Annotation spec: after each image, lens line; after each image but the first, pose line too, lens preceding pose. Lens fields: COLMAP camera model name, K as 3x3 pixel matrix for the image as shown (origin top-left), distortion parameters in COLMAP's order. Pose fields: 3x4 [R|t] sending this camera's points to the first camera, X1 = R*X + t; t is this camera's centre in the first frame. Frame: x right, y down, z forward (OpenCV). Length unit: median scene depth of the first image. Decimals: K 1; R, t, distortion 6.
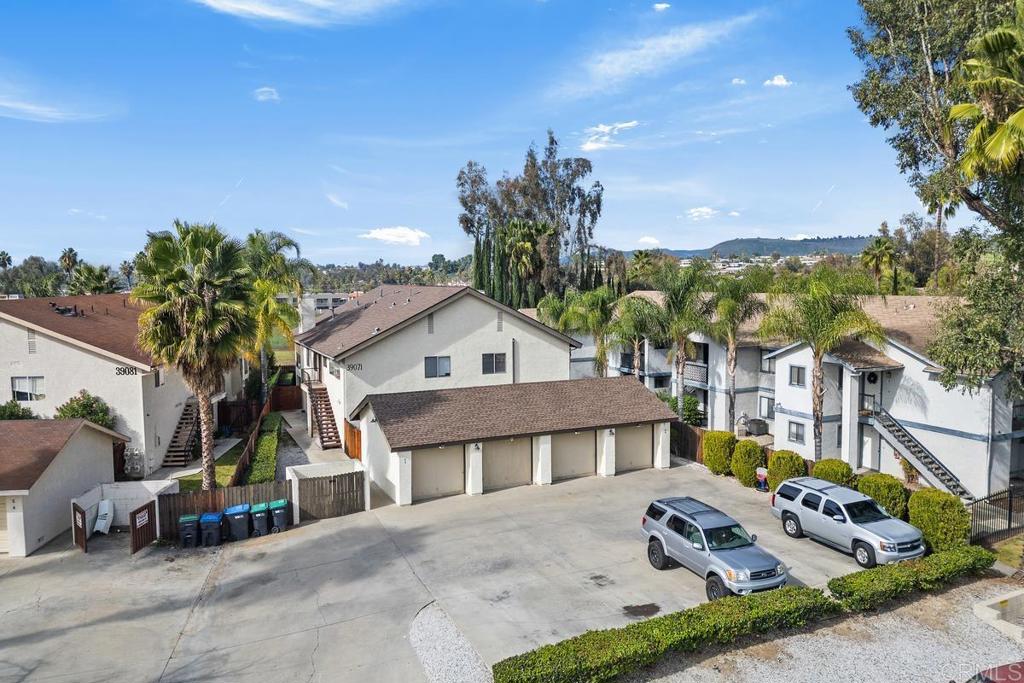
lens RADIAL K [[712.5, 0, 512.0], [0, 712.5, 341.5], [0, 0, 1]] dist [0.071320, -0.069272]
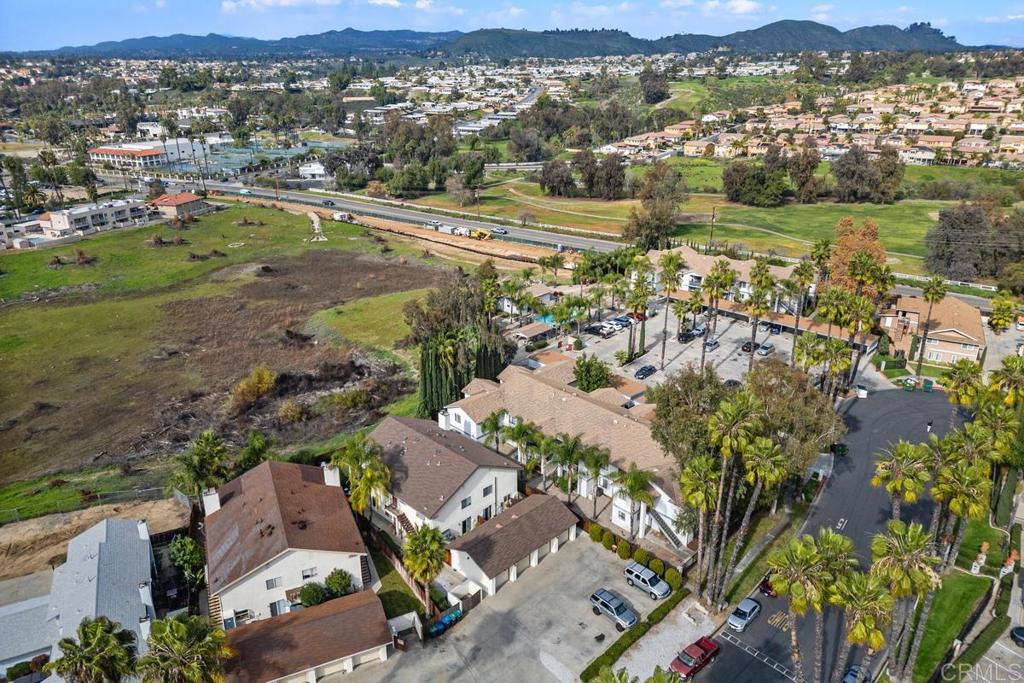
lens RADIAL K [[712.5, 0, 512.0], [0, 712.5, 341.5], [0, 0, 1]] dist [0.071320, -0.069272]
pose [[0.940900, -0.120266, 0.316611, -0.968419], [0.024390, 0.956463, 0.290832, -1.699546], [-0.337804, -0.265922, 0.902870, -1.361205]]
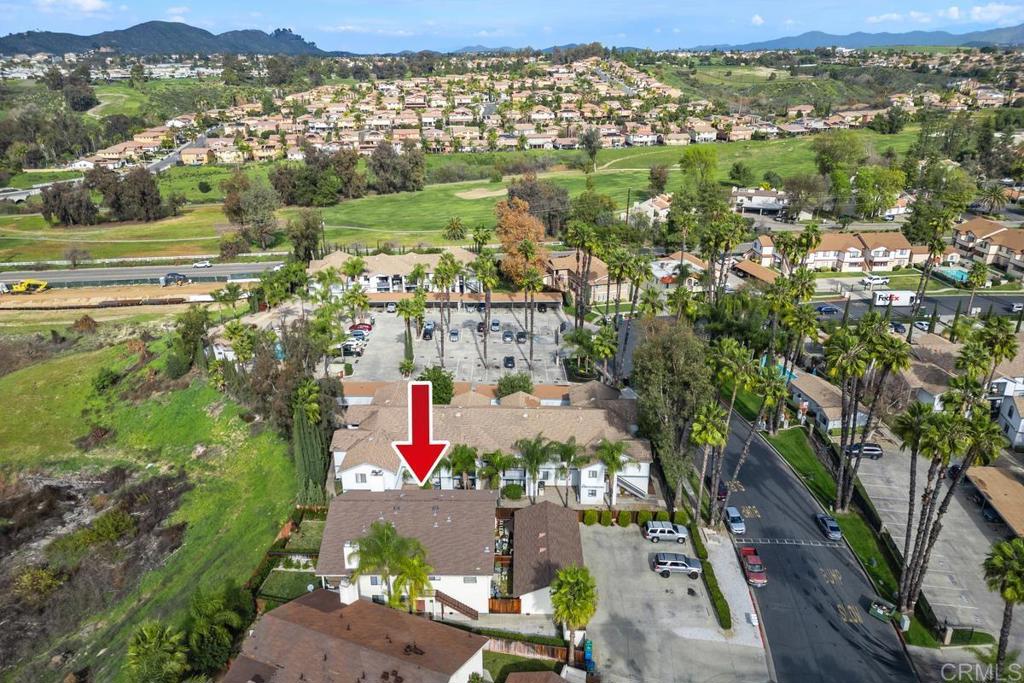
lens RADIAL K [[712.5, 0, 512.0], [0, 712.5, 341.5], [0, 0, 1]] dist [0.071320, -0.069272]
pose [[0.441077, -0.324178, 0.836875, -2.486999], [0.075637, 0.942593, 0.325265, -1.812849], [-0.894276, -0.080168, 0.440276, 0.240475]]
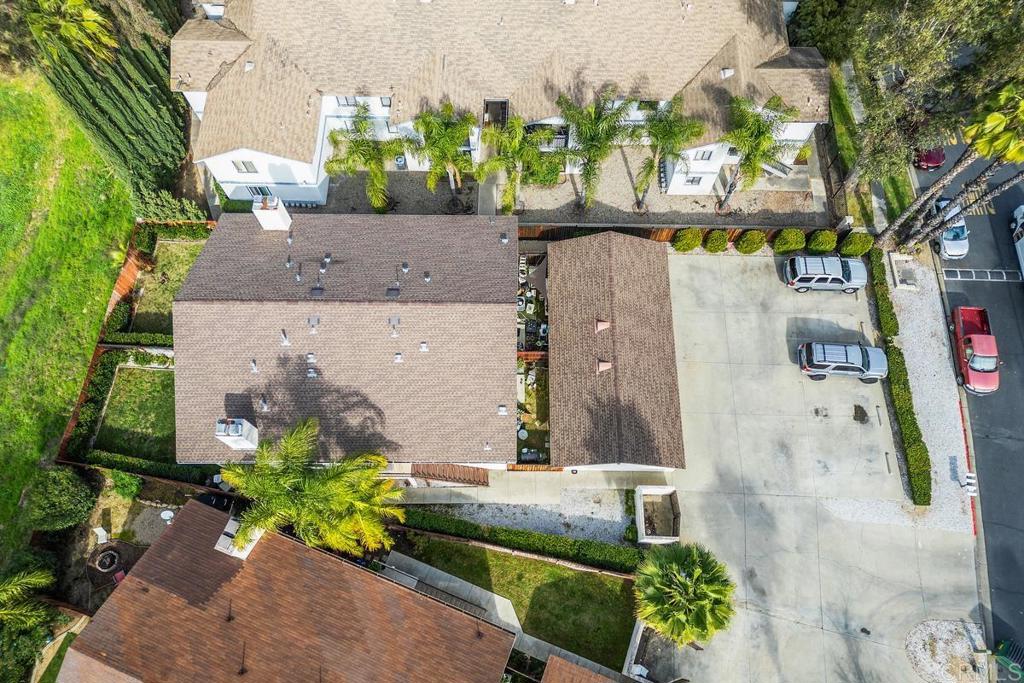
lens RADIAL K [[712.5, 0, 512.0], [0, 712.5, 341.5], [0, 0, 1]] dist [0.071320, -0.069272]
pose [[0.435571, -0.832477, 0.342432, -0.694633], [0.079674, 0.414576, 0.906520, -1.468591], [-0.896622, -0.367571, 0.246904, 1.244080]]
